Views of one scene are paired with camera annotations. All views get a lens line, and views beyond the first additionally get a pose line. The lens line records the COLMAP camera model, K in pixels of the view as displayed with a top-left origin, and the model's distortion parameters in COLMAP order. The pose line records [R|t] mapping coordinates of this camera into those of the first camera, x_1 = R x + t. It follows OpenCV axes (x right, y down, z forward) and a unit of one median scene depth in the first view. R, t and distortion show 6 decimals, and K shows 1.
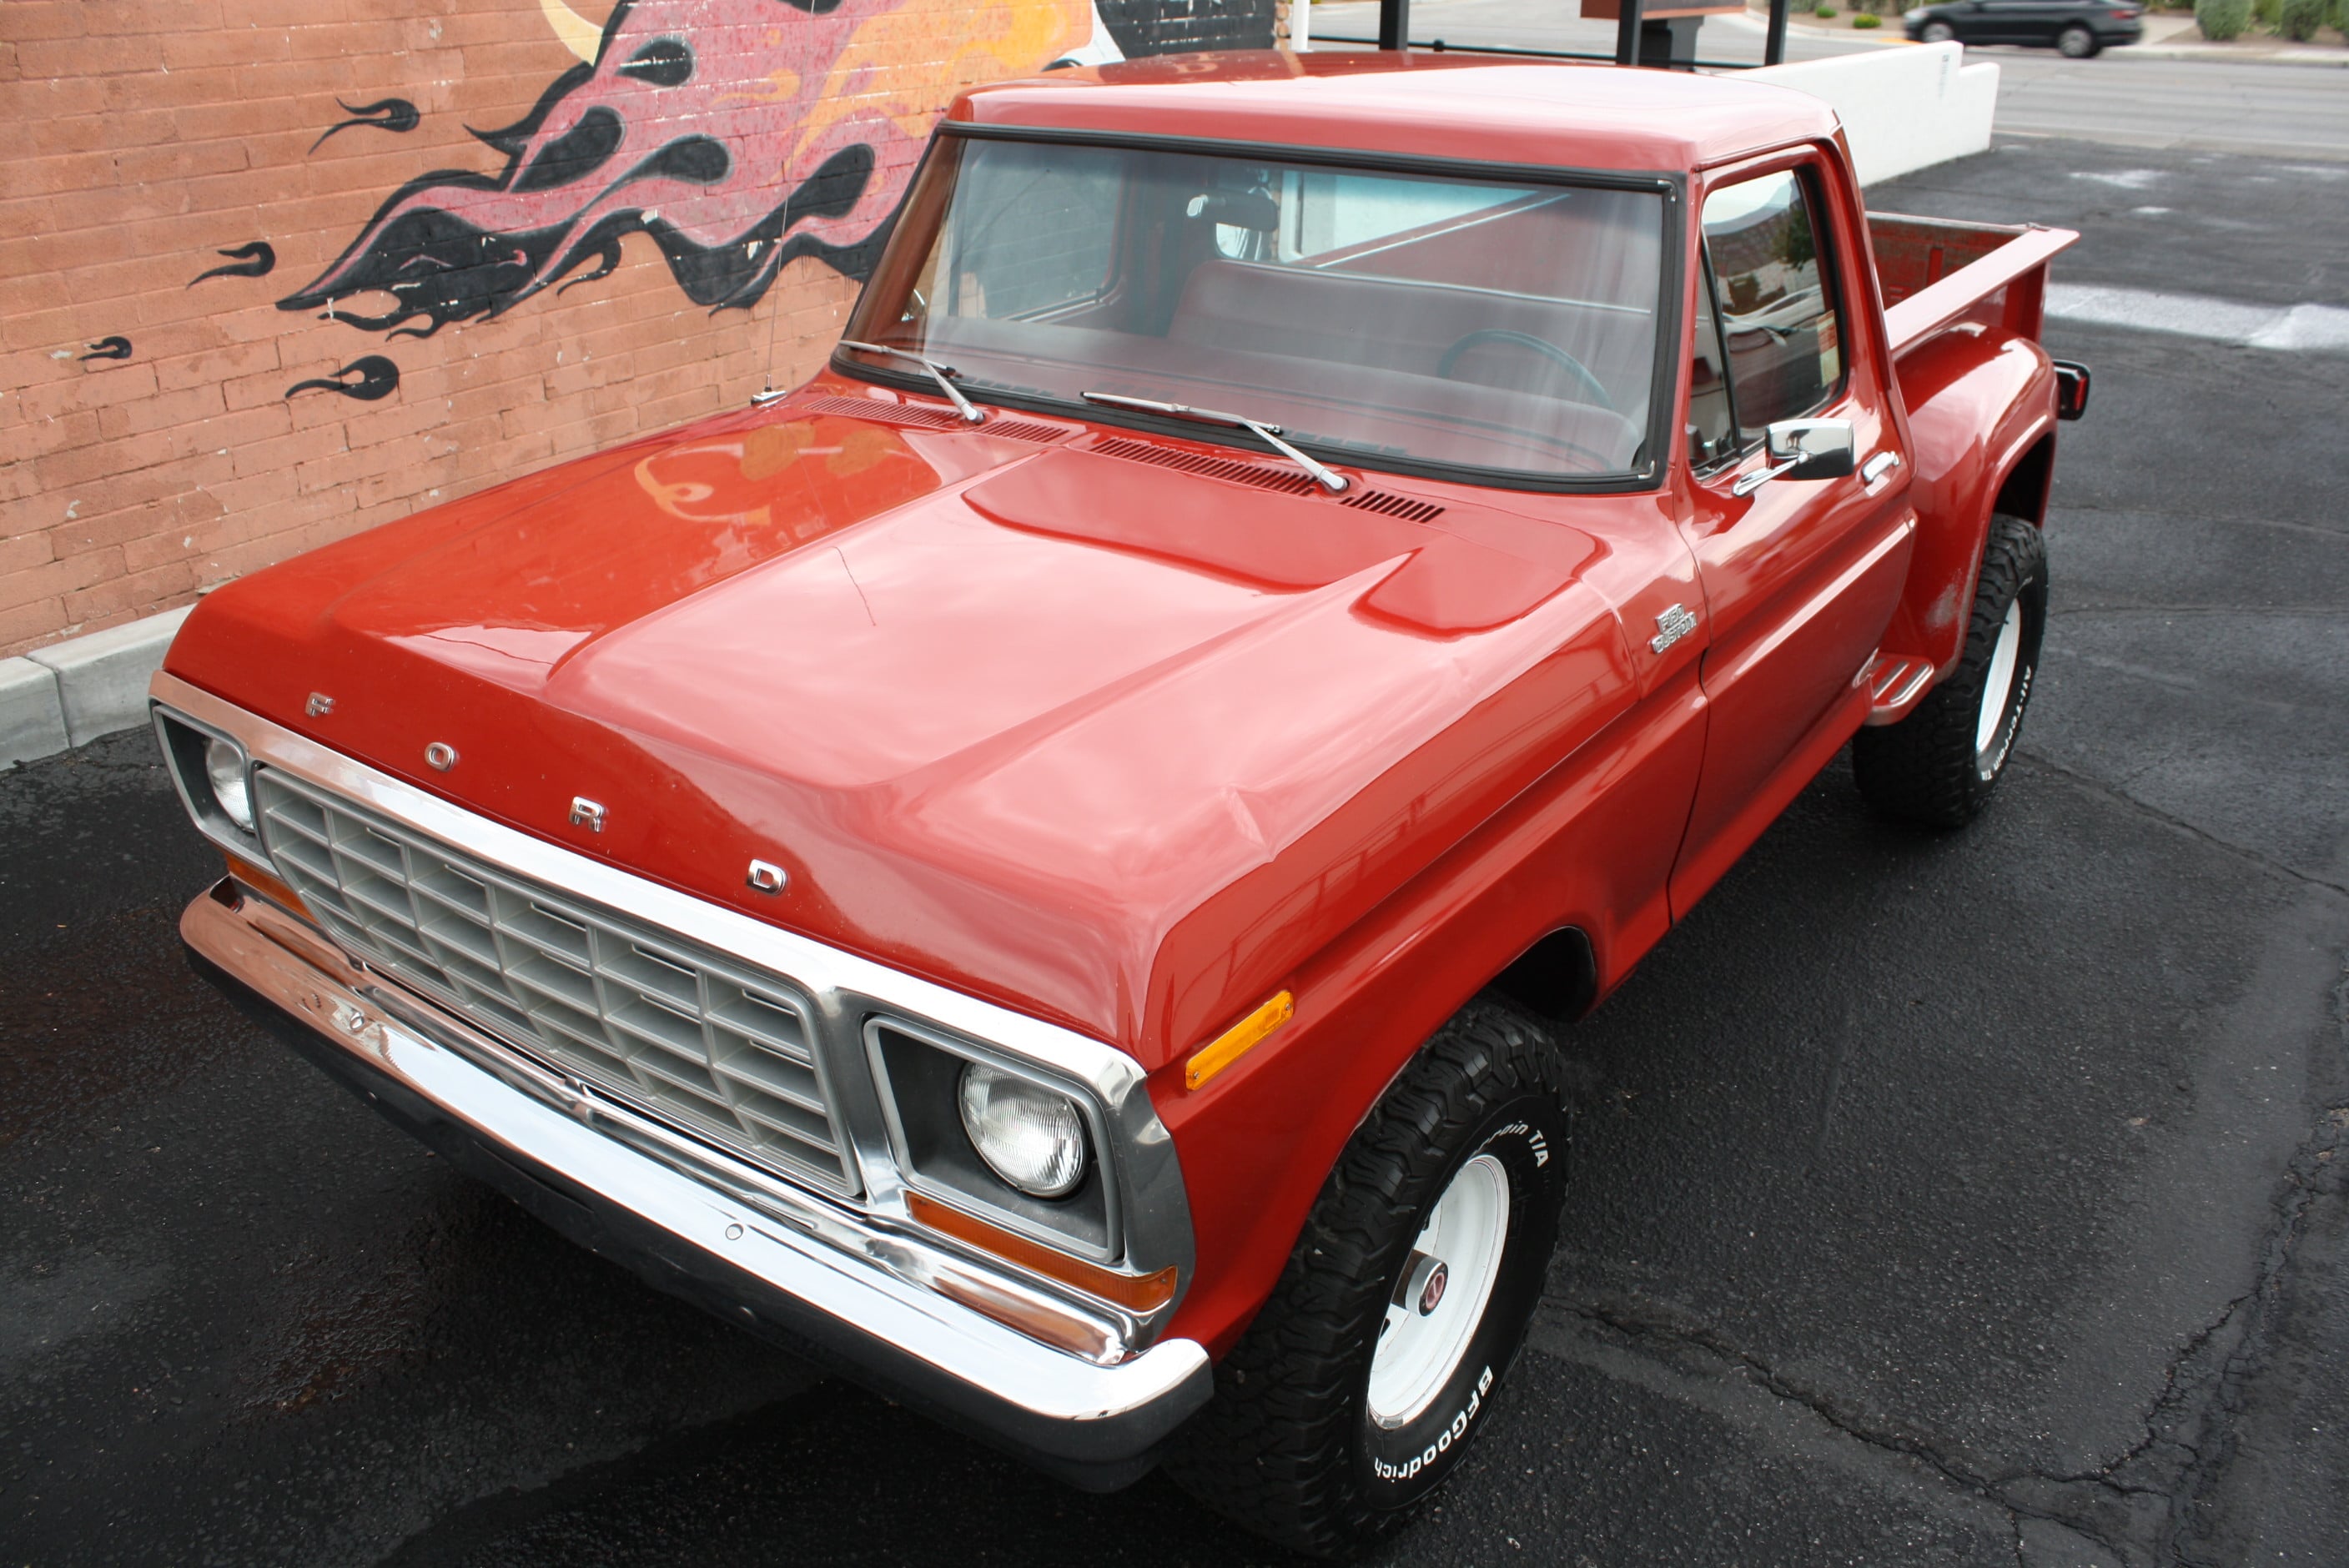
lens RADIAL K [[1961.4, 0, 1196.9], [0, 1961.4, 769.1], [0, 0, 1]] dist [-0.167603, 0.145118]
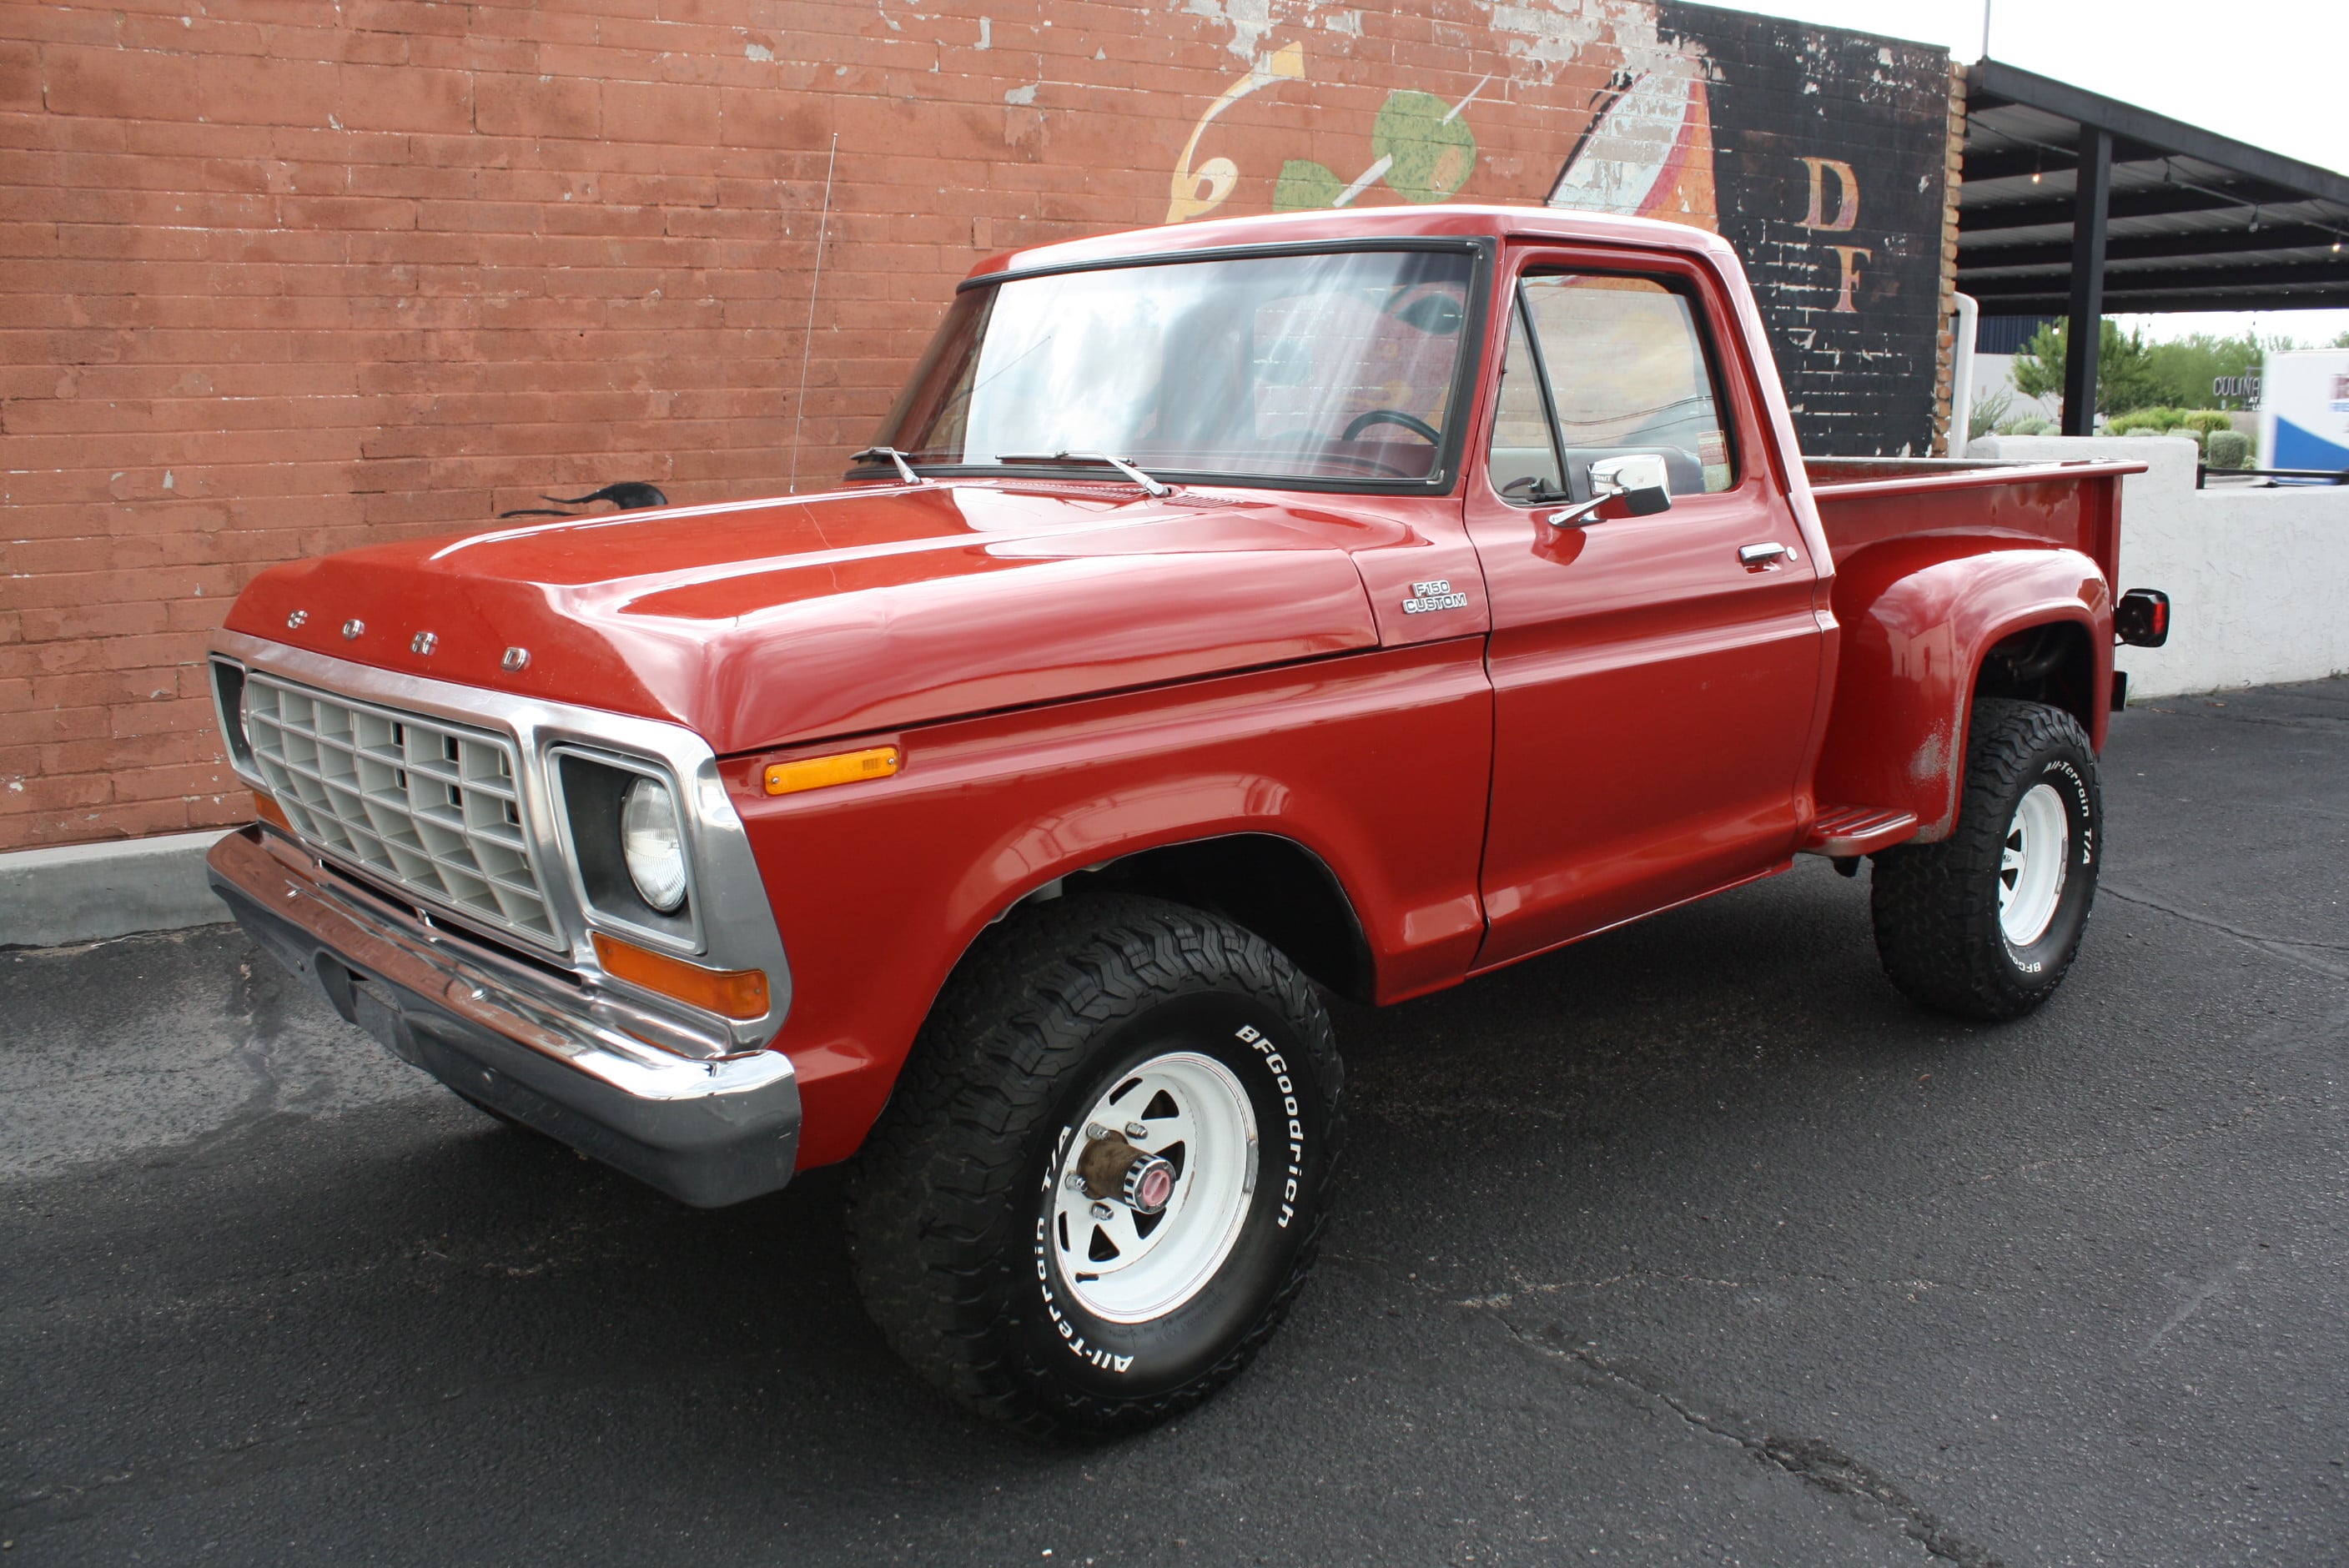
lens RADIAL K [[1976.8, 0, 1198.4], [0, 1976.8, 776.4], [0, 0, 1]] dist [-0.163887, 0.145178]
pose [[0.916142, 0.064718, -0.395595, 0.154359], [-0.155349, 0.967079, -0.201556, 0.105555], [0.369527, 0.246109, 0.896036, 0.021925]]
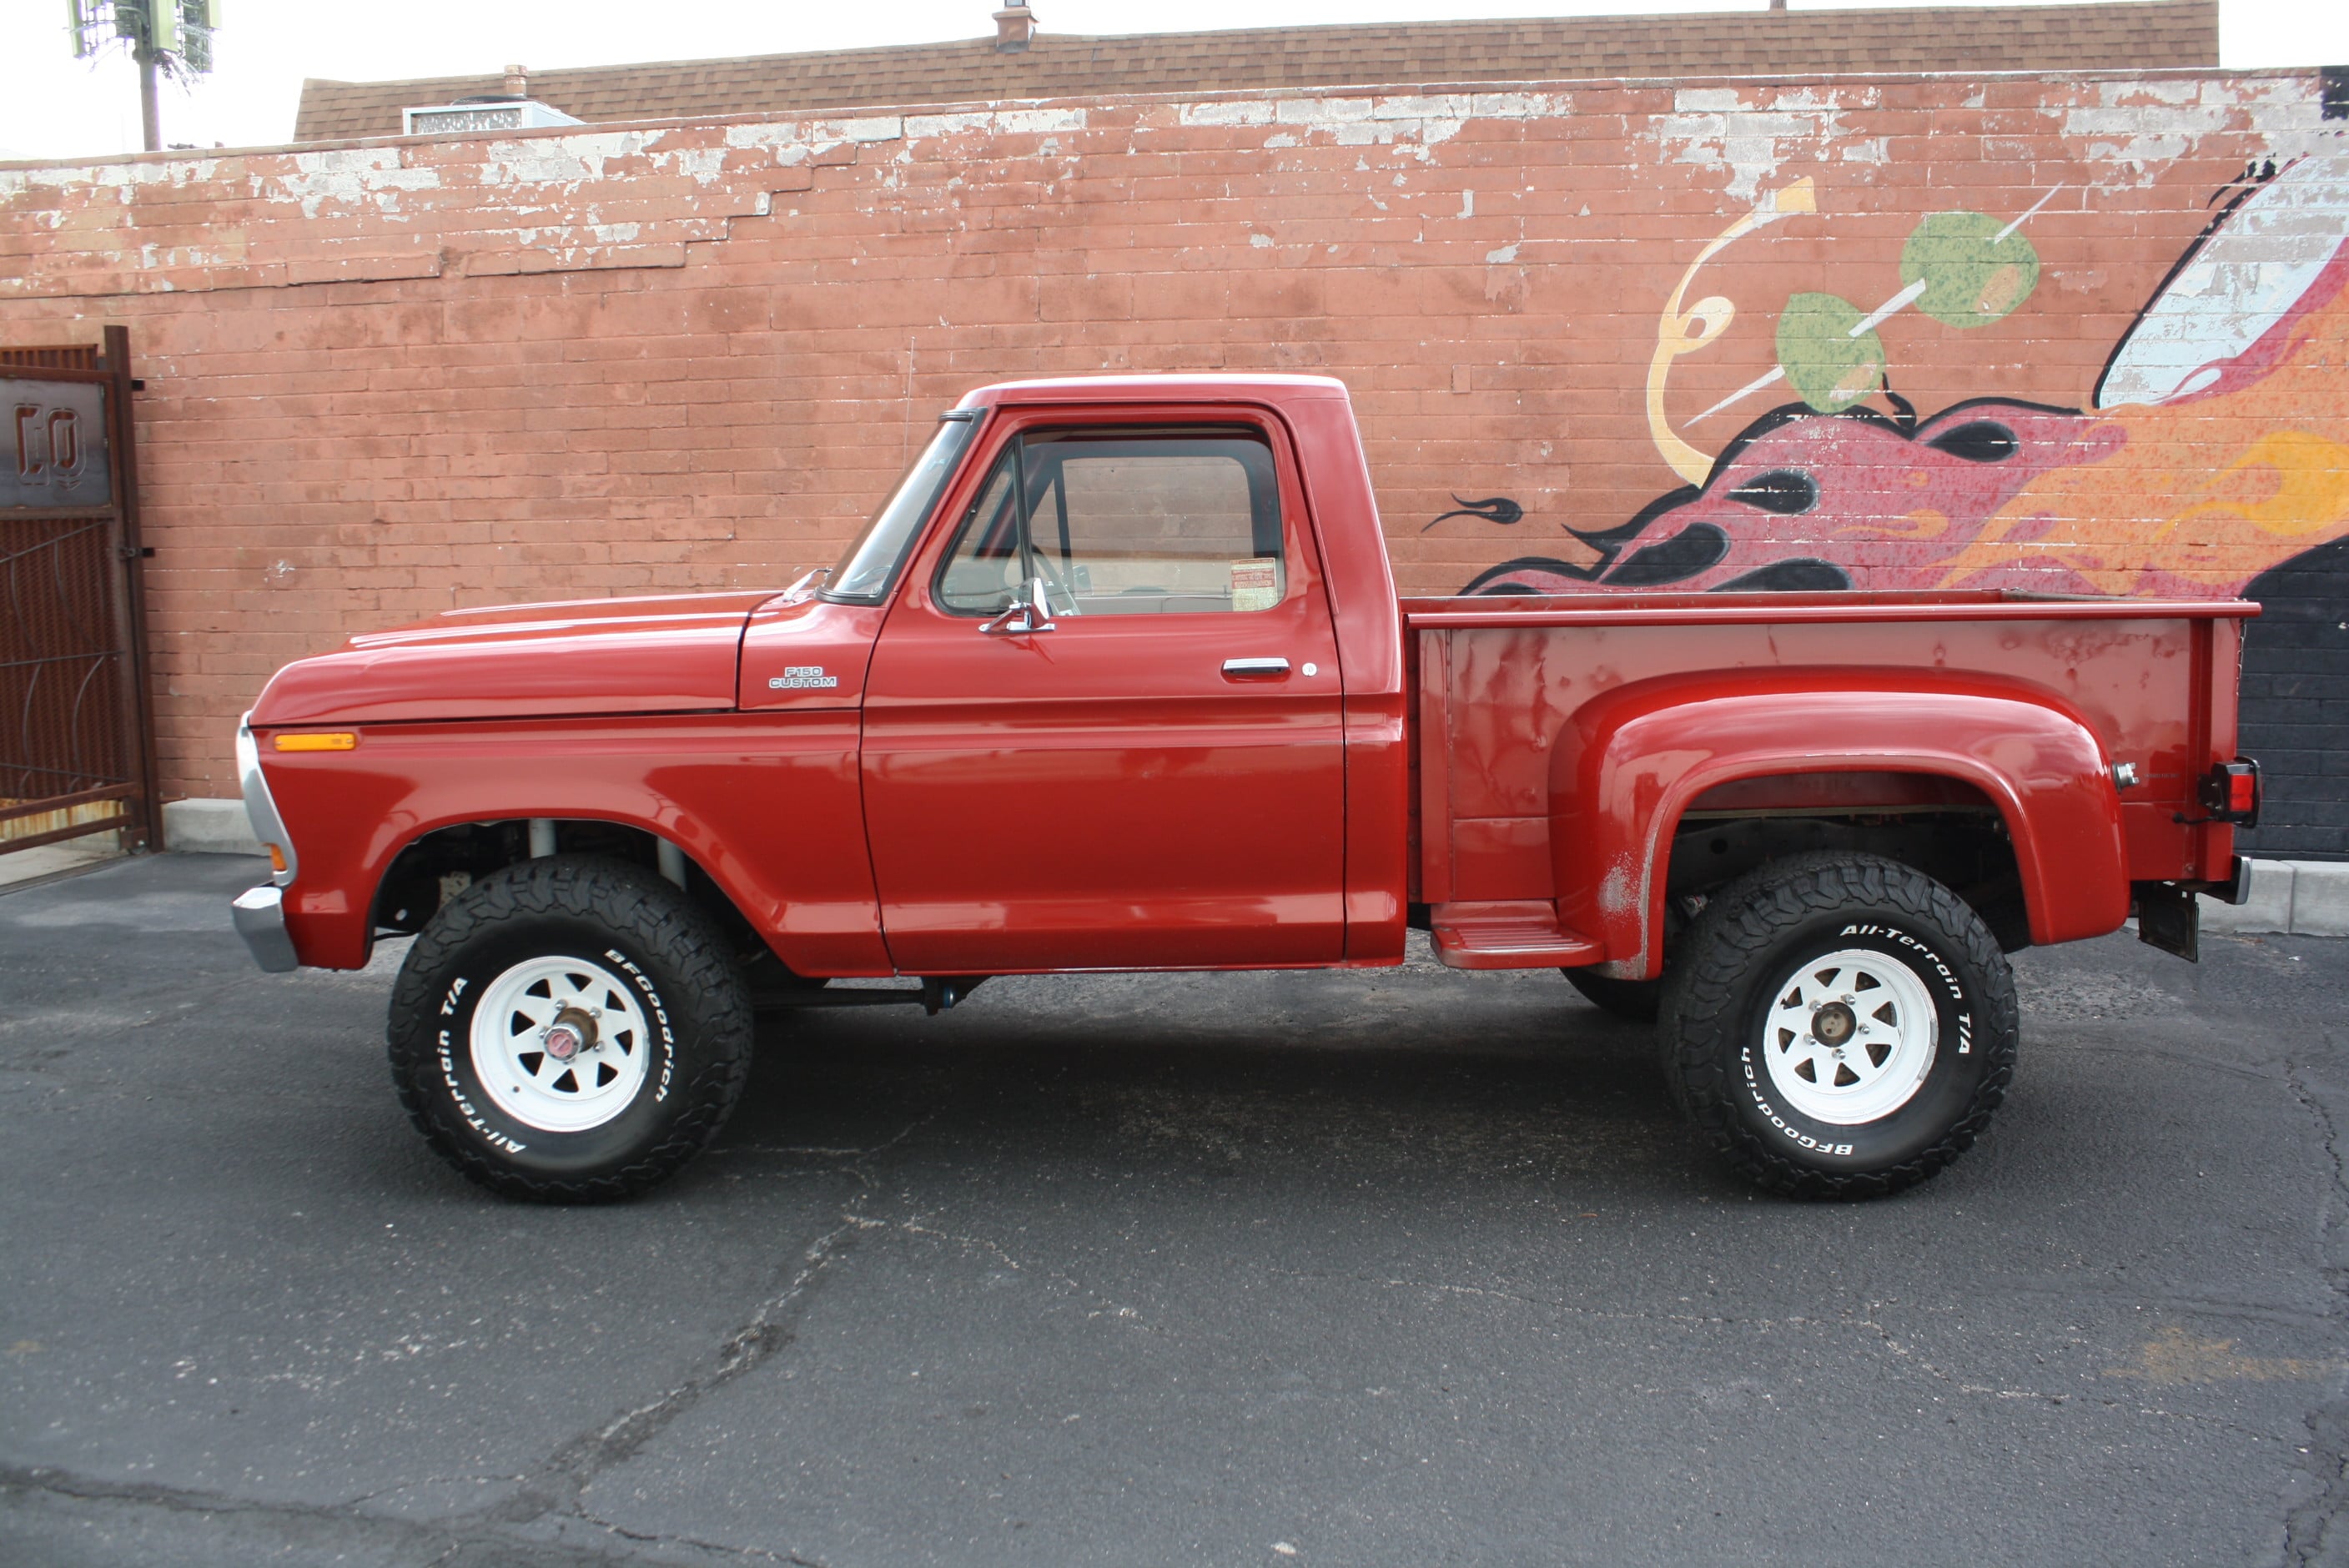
lens RADIAL K [[2033.3, 0, 1205.3], [0, 2033.3, 791.1], [0, 0, 1]] dist [-0.174876, 0.165607]
pose [[0.408080, 0.117085, -0.905407, 0.718790], [-0.369611, 0.928019, -0.046580, -0.028936], [0.834780, 0.353656, 0.421982, 0.301232]]
